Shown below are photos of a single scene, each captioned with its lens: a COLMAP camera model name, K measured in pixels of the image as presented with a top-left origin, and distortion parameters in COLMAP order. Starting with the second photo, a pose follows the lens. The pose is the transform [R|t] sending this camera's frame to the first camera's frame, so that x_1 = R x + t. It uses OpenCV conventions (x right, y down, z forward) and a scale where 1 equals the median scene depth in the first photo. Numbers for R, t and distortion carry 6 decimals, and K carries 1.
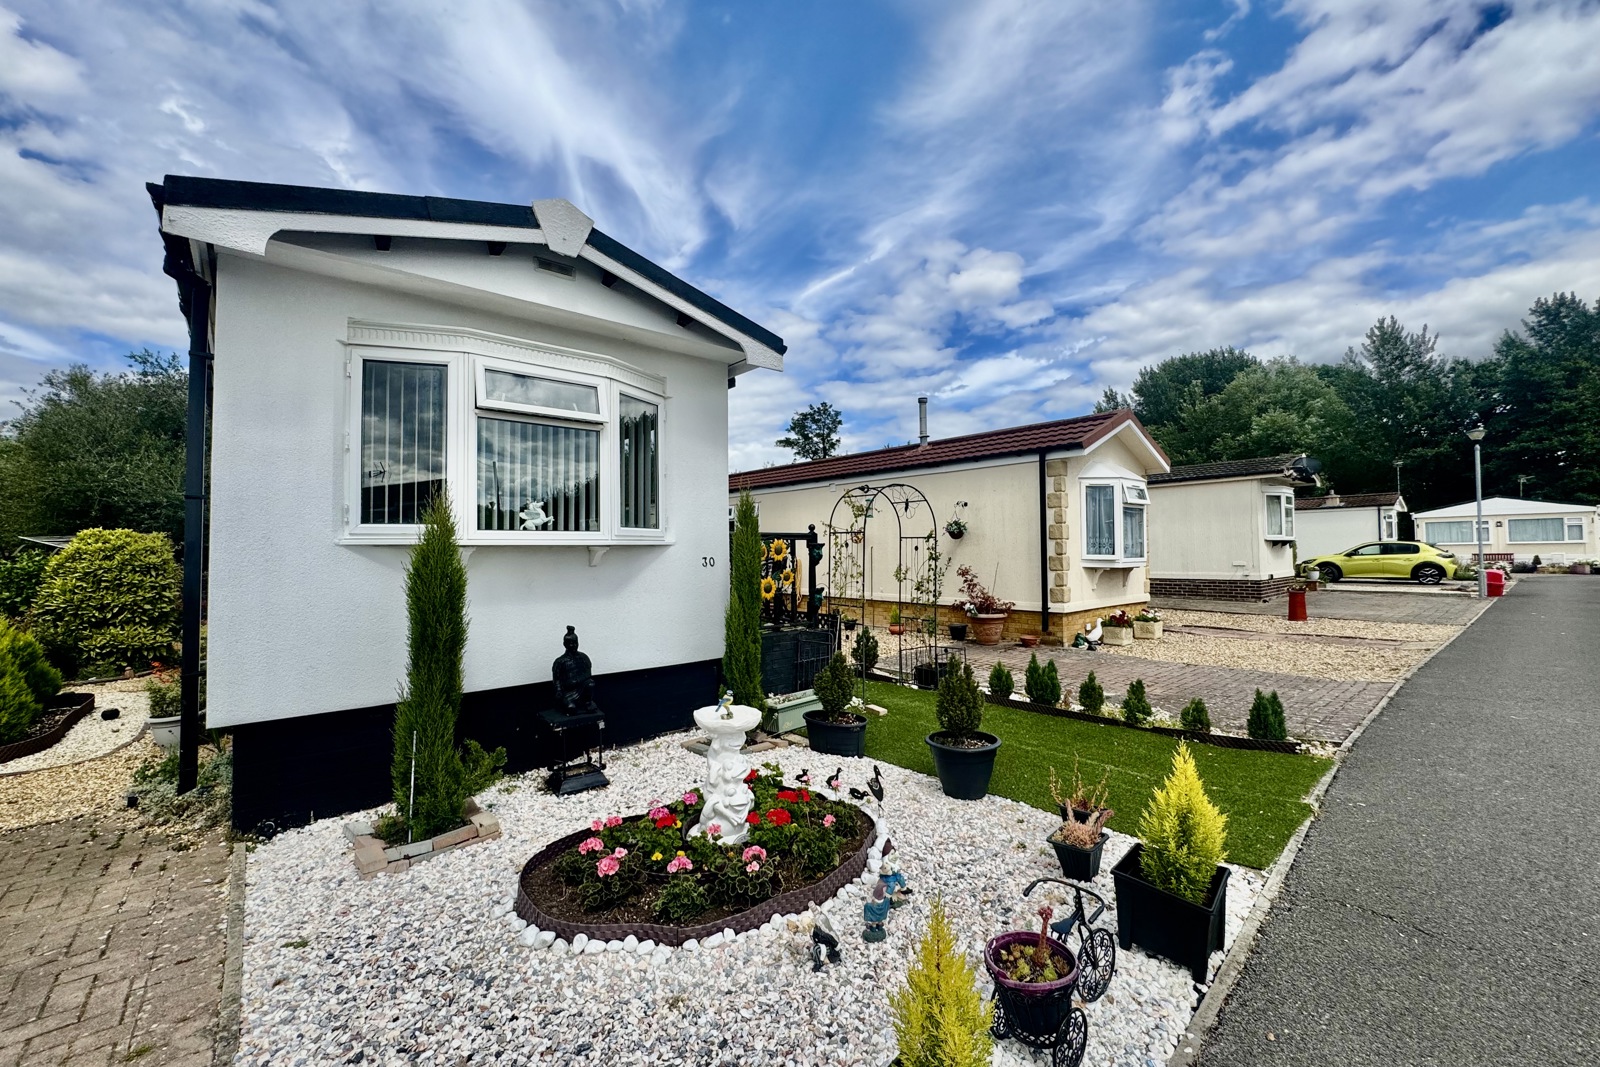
lens RADIAL K [[633.1, 0, 800.0], [0, 633.1, 533.5], [0, 0, 1]] dist [-0.001360, -0.000138]
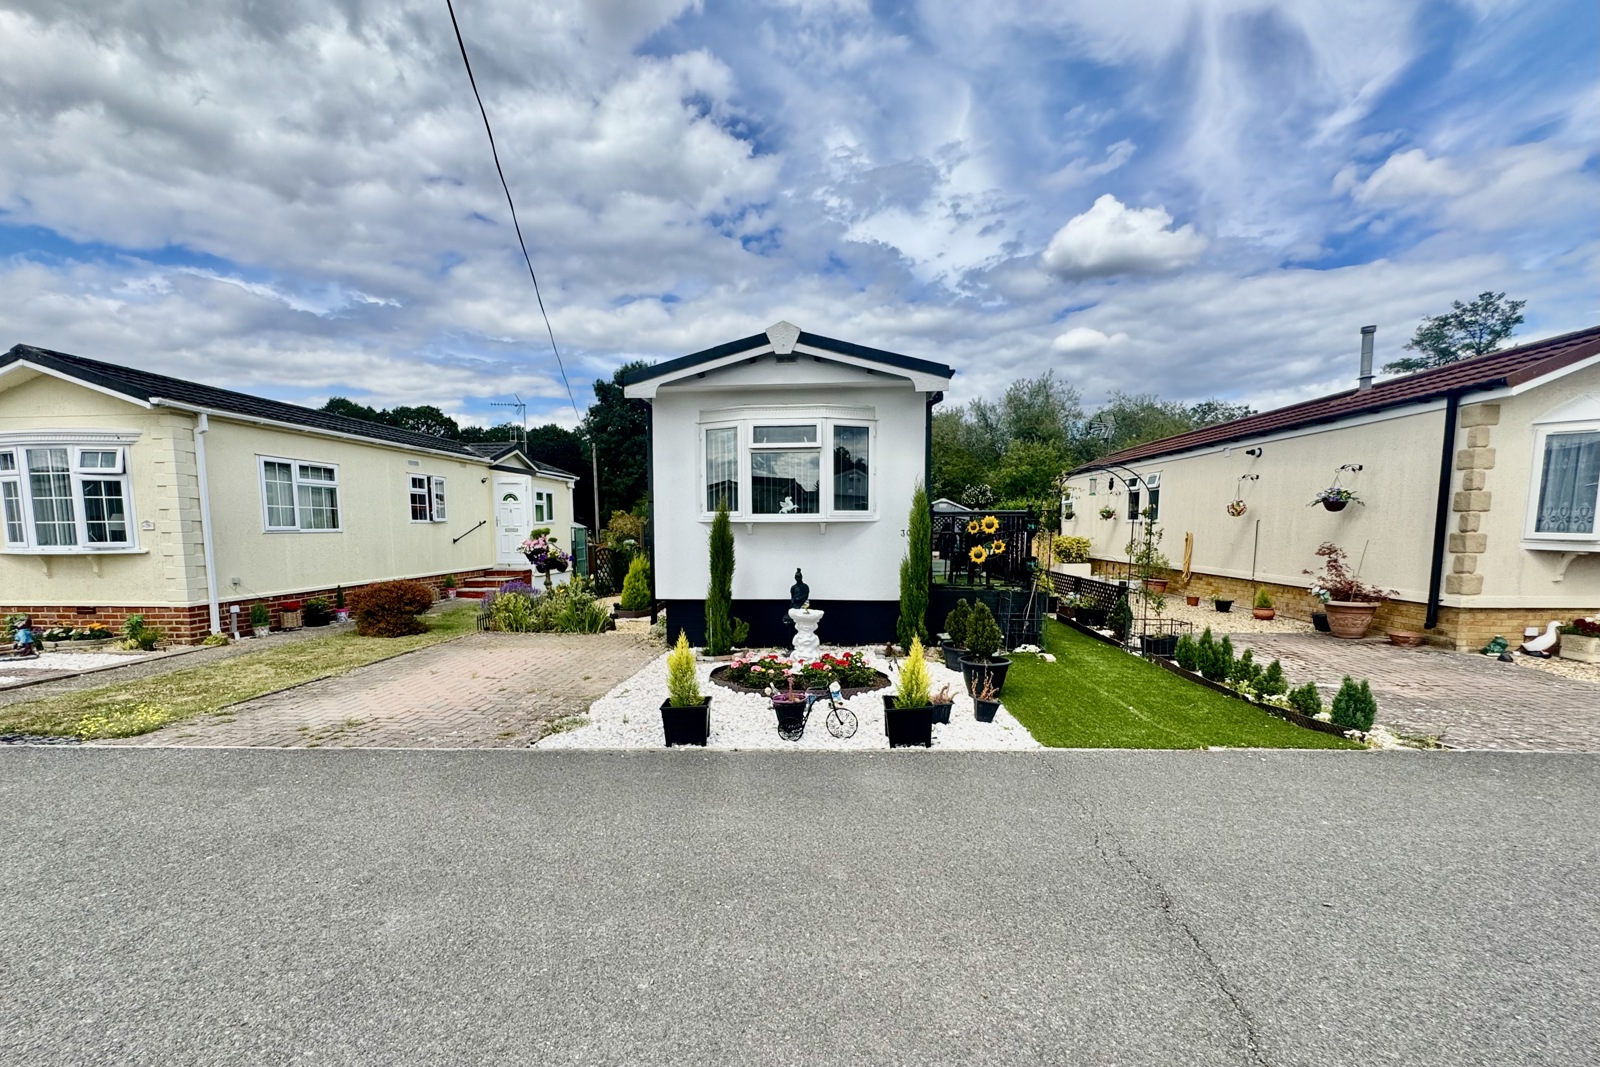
lens RADIAL K [[665.4, 0, 797.0], [0, 665.4, 583.2], [0, 0, 1]] dist [-0.000303, 0.000094]
pose [[0.714188, 0.067973, -0.696646, 0.537593], [0.017129, 0.993278, 0.114476, -0.014098], [0.699745, -0.093690, 0.708223, -0.181865]]
